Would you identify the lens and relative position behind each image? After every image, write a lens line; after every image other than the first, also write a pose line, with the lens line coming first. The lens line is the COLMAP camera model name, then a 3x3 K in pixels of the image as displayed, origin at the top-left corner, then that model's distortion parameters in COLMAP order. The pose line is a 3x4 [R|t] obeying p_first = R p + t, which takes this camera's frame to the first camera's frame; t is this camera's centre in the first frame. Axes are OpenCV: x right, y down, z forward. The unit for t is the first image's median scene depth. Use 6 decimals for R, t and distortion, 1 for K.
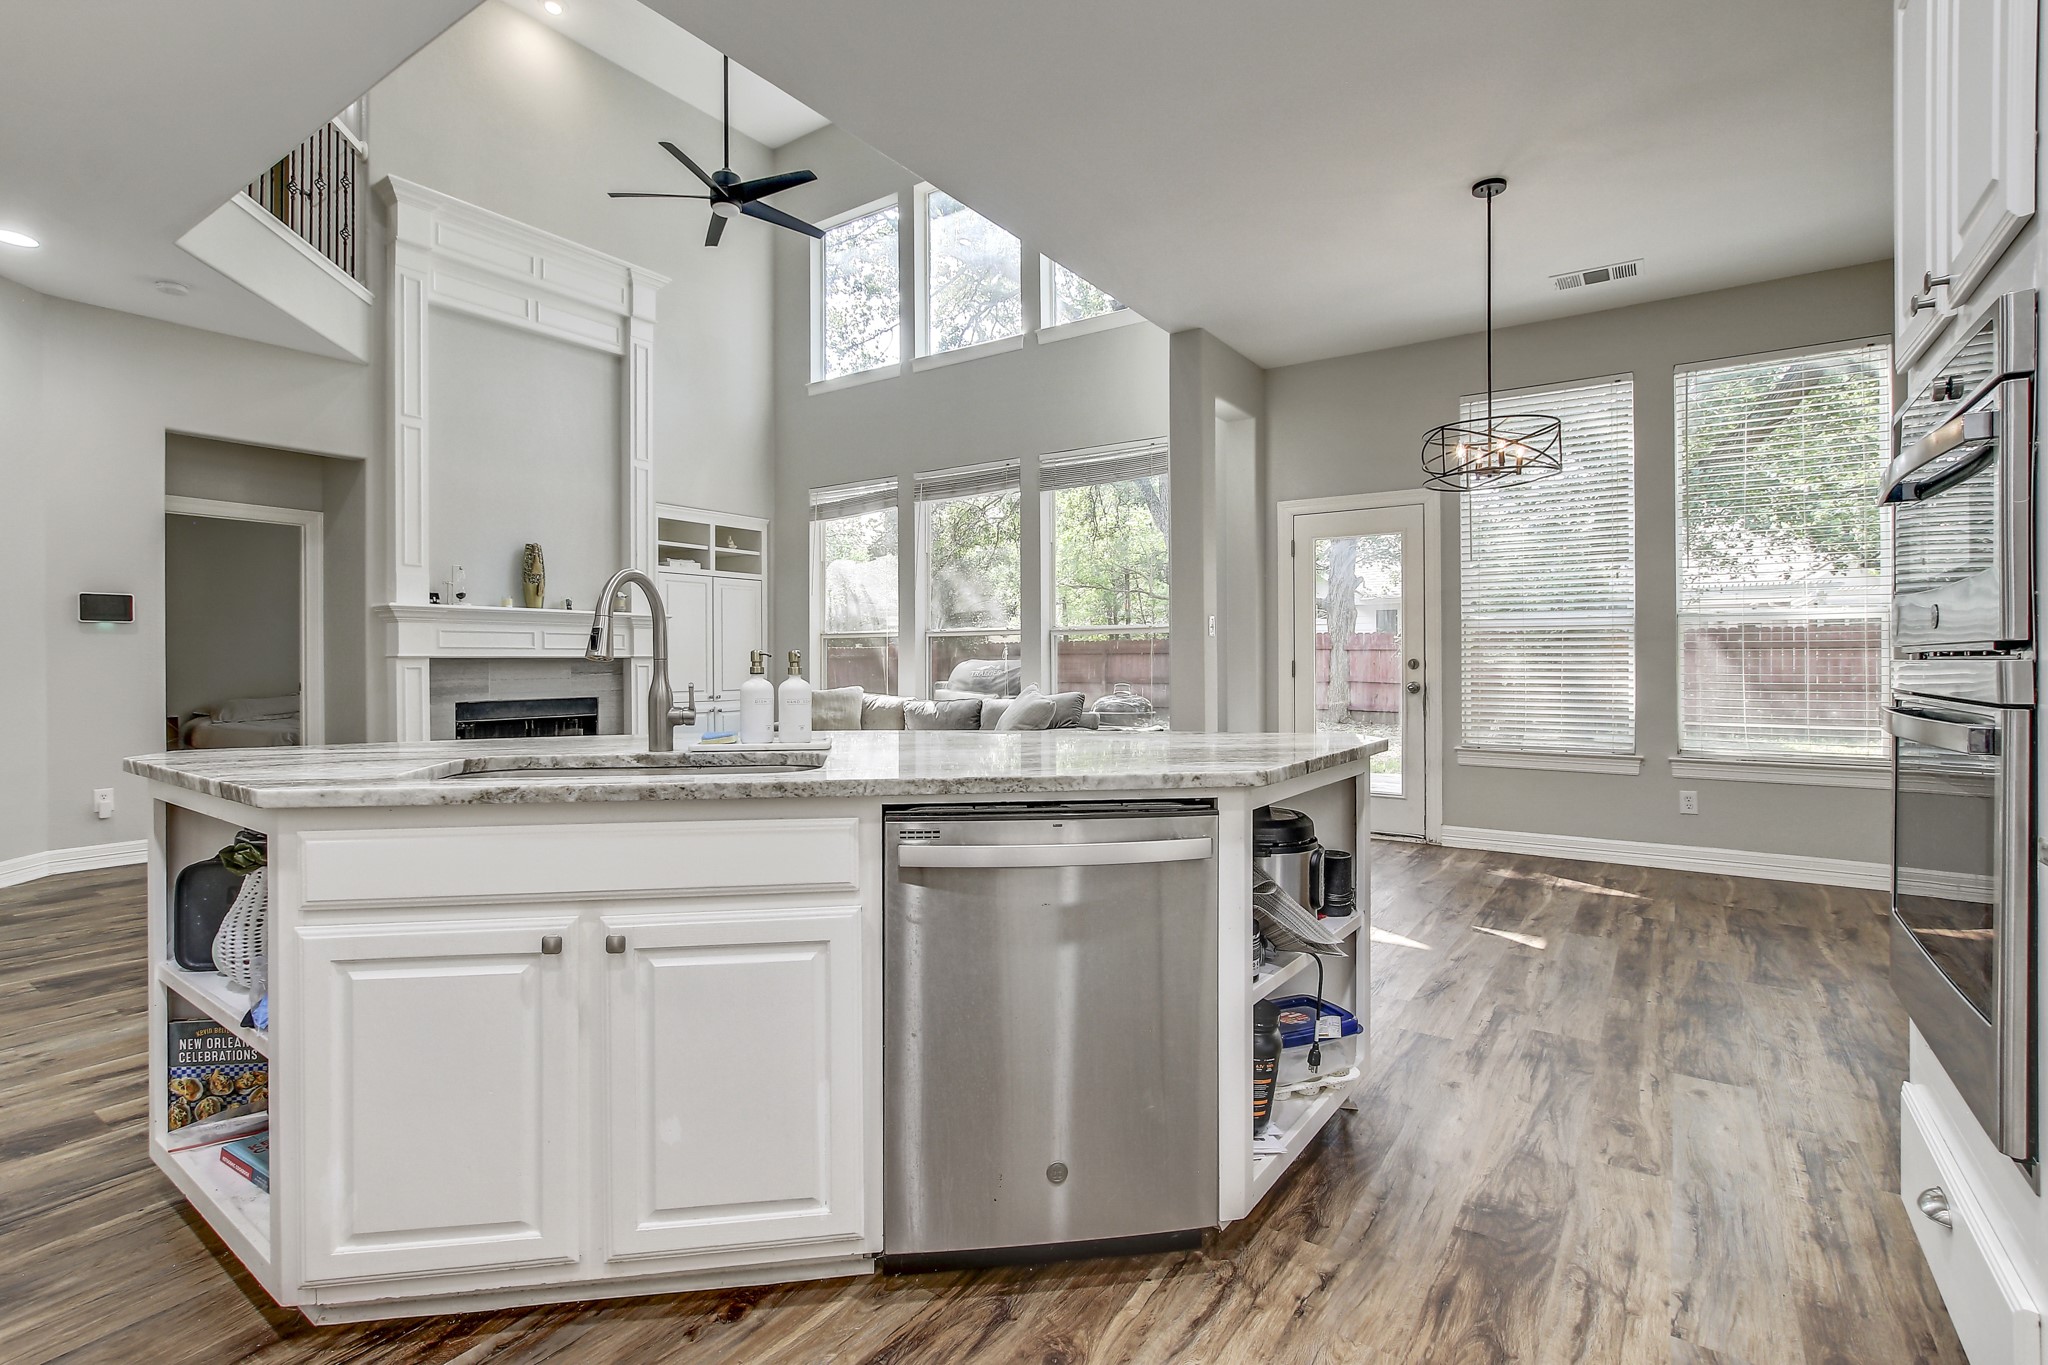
lens RADIAL K [[950.3, 0, 1019.7], [0, 950.3, 667.1], [0, 0, 1]] dist [-0.016599, 0.003861]
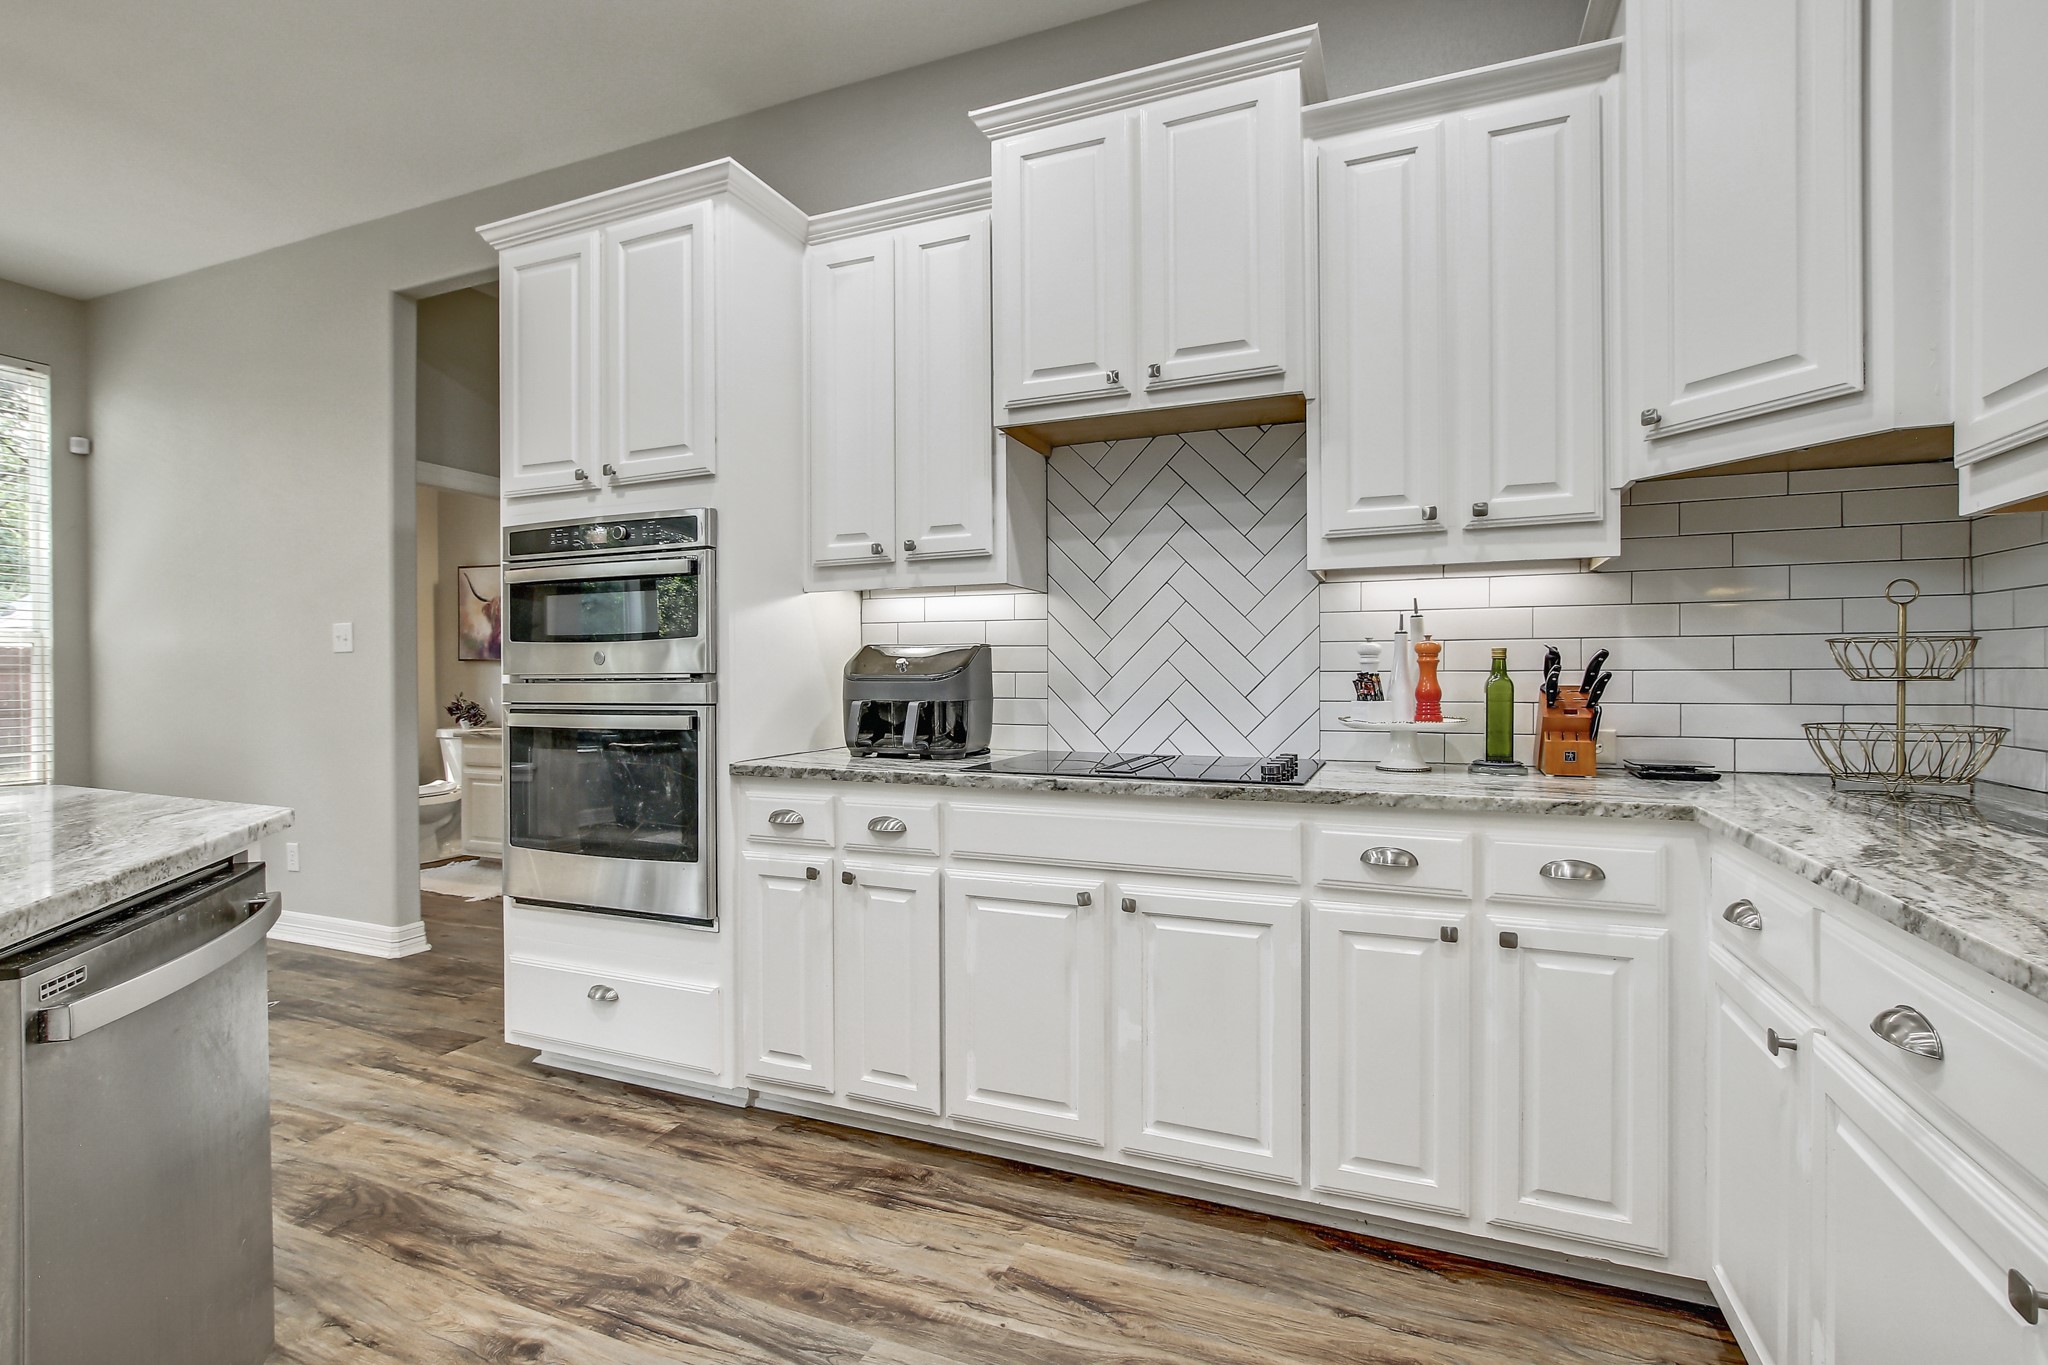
lens RADIAL K [[950.3, 0, 1015.7], [0, 950.3, 674.2], [0, 0, 1]] dist [-0.016599, 0.003861]
pose [[-0.208467, 0.003408, 0.978023, -0.228401], [0.013802, 0.999905, -0.000542, -0.003032], [-0.977932, 0.013386, -0.208495, 0.149613]]
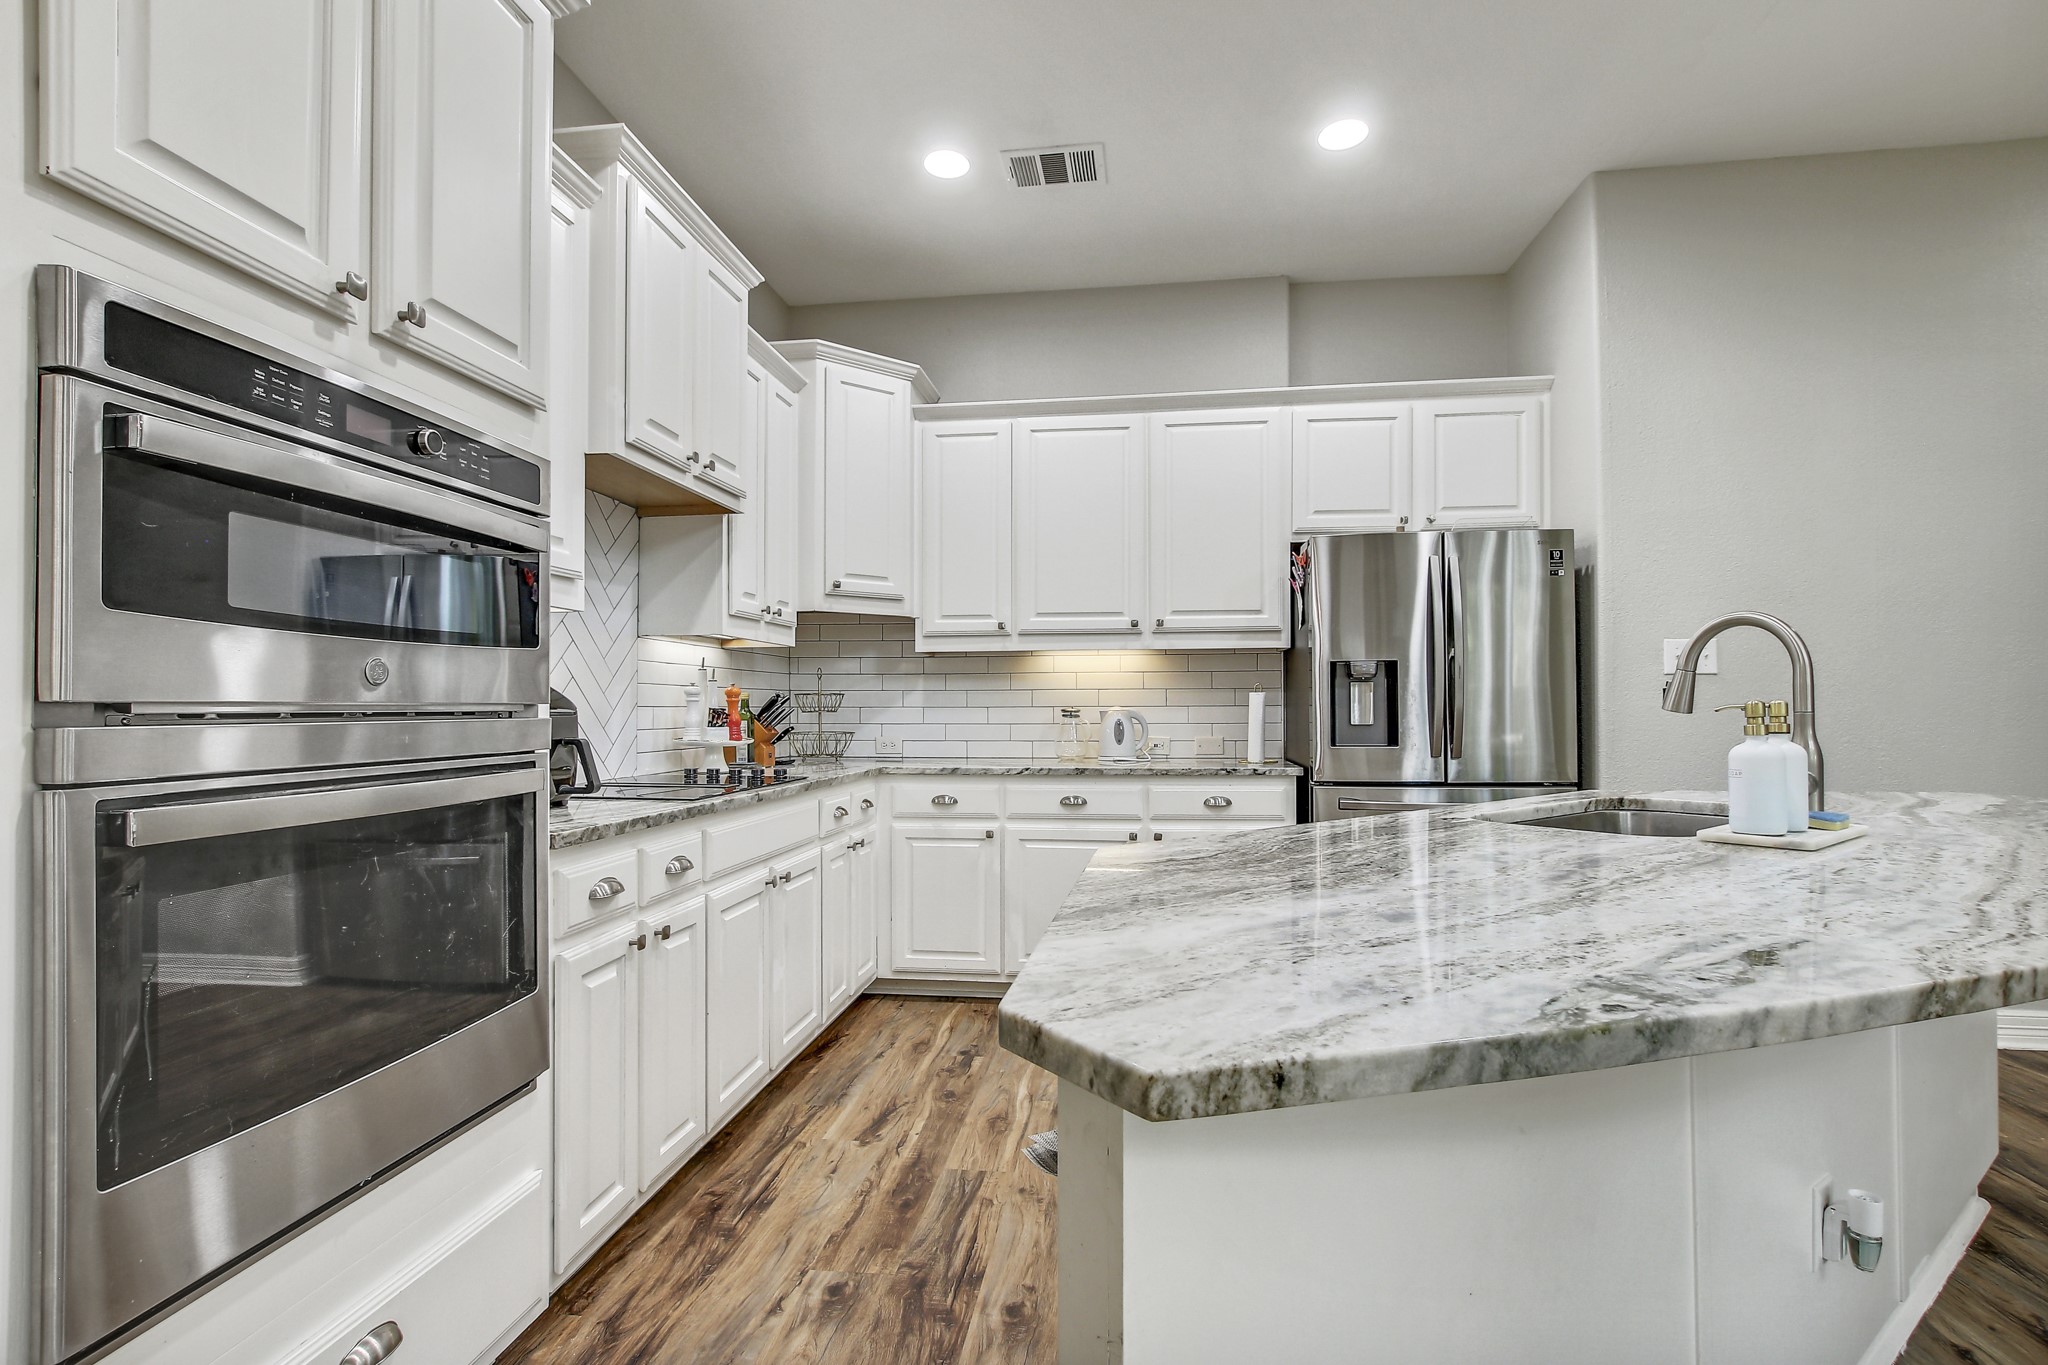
lens RADIAL K [[950.3, 0, 1033.7], [0, 950.3, 696.1], [0, 0, 1]] dist [-0.016599, 0.003861]
pose [[-0.886956, -0.002459, -0.461847, 0.212289], [-0.000985, 0.999994, -0.003433, -0.007059], [0.461853, -0.002590, -0.886953, 0.514110]]
